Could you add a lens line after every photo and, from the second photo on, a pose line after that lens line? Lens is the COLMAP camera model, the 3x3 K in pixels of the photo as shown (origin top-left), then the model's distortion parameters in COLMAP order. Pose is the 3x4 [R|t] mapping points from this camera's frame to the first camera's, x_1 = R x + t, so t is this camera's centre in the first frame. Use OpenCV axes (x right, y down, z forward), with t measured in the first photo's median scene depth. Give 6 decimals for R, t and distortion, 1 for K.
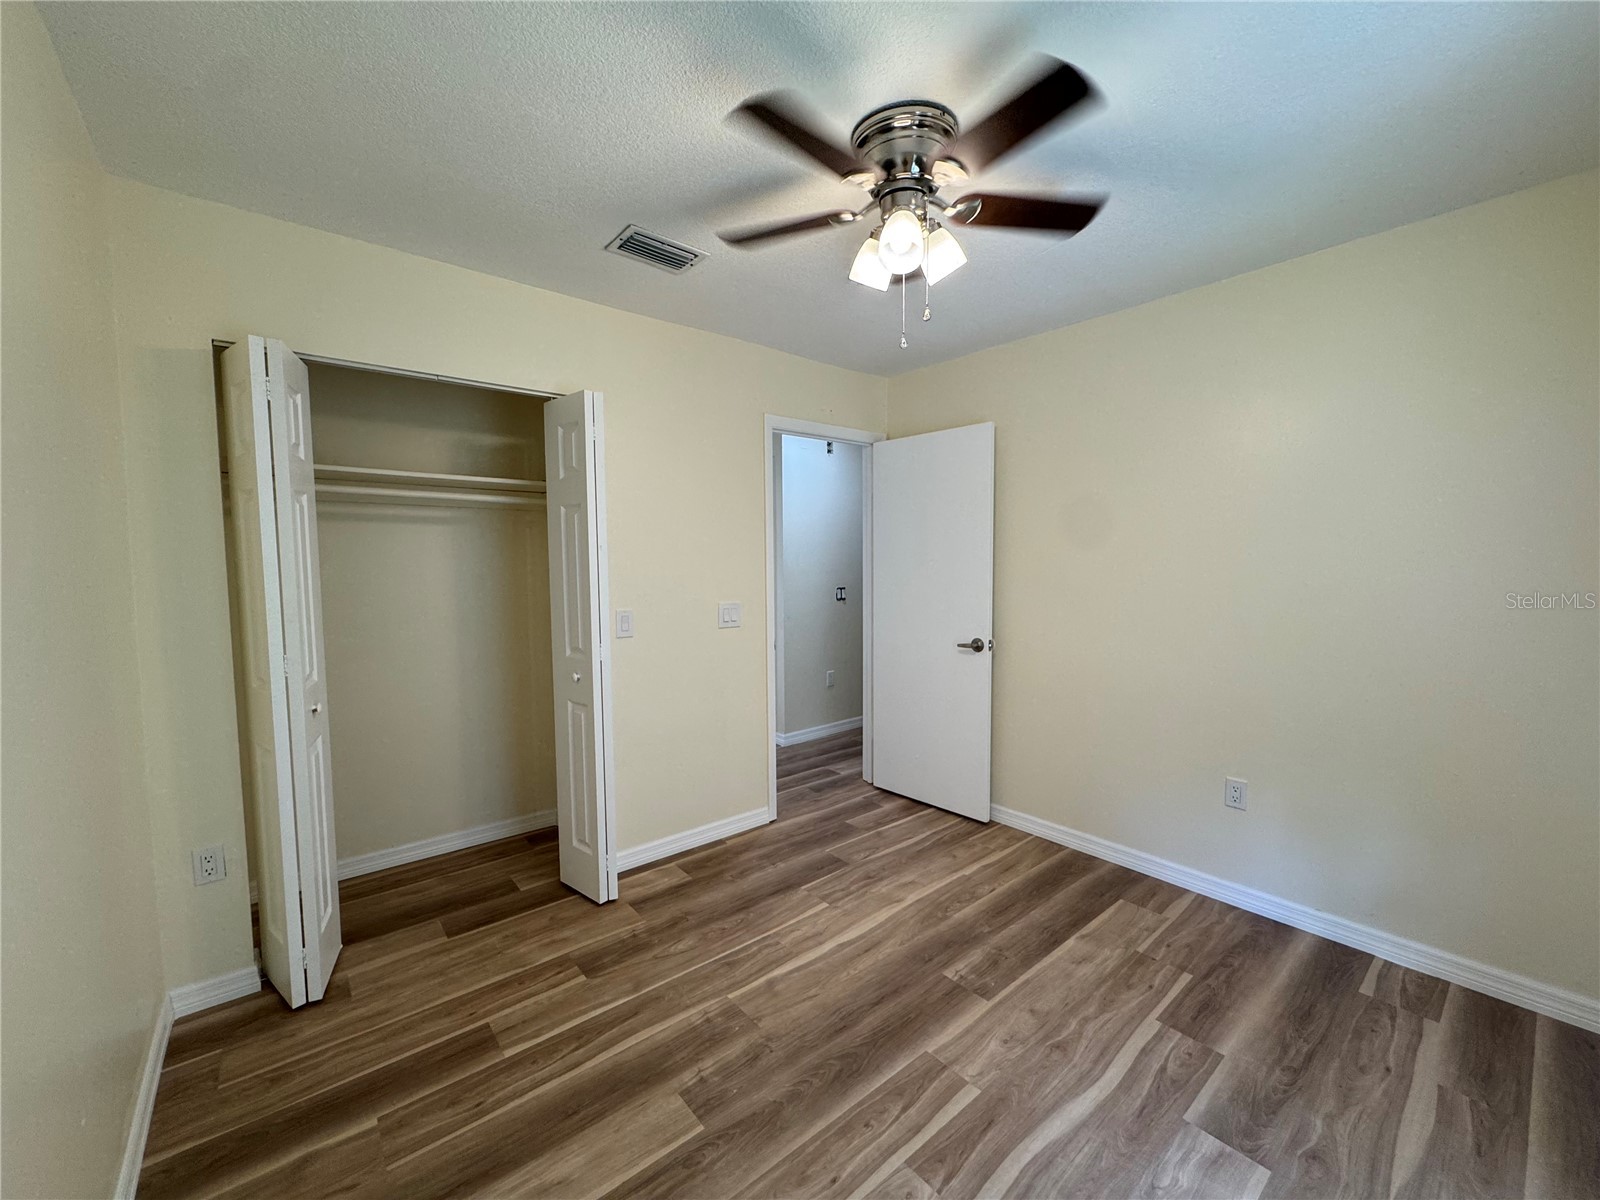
lens RADIAL K [[637.6, 0, 798.6], [0, 637.6, 600.1], [0, 0, 1]] dist [-0.000589, -0.000098]
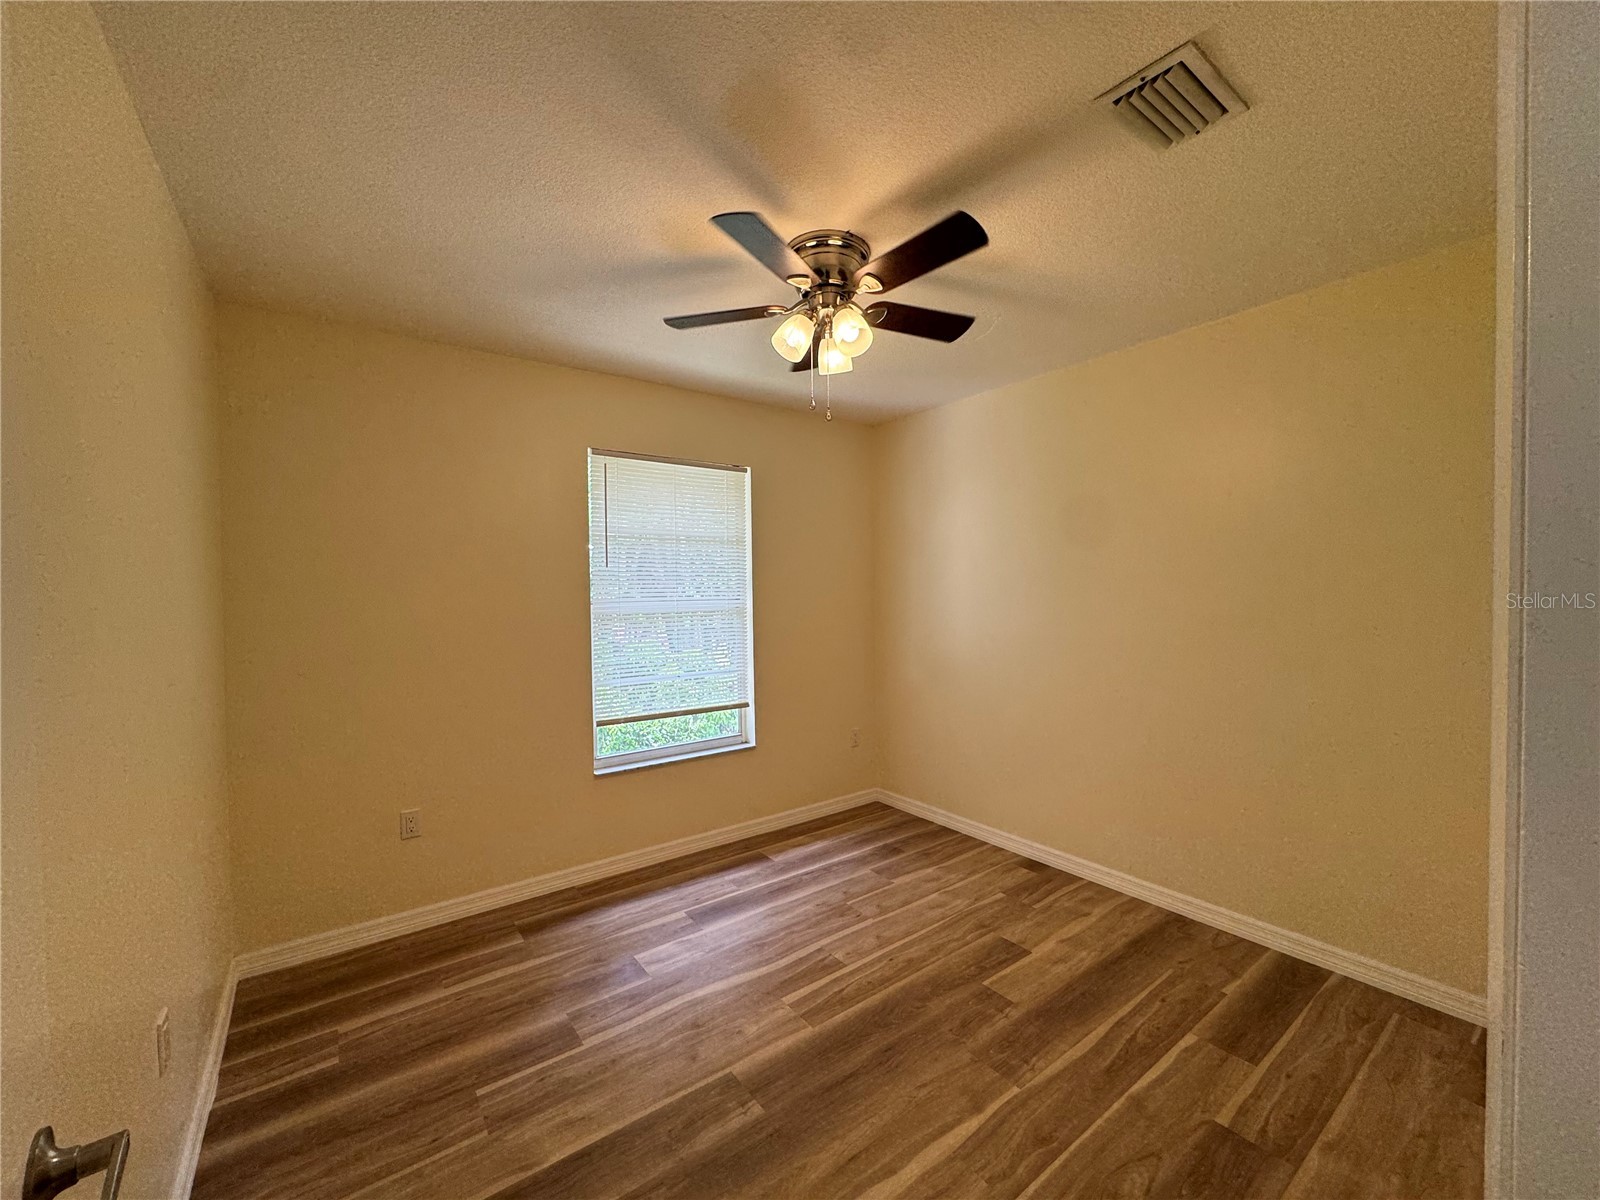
lens RADIAL K [[643.5, 0, 800.0], [0, 643.5, 600.0], [0, 0, 1]] dist [0.015008, -0.000005]
pose [[-0.998537, 0.015065, 0.051936, 0.143232], [0.019614, 0.995908, 0.088216, -0.145250], [-0.050394, 0.089106, -0.994746, 1.957883]]
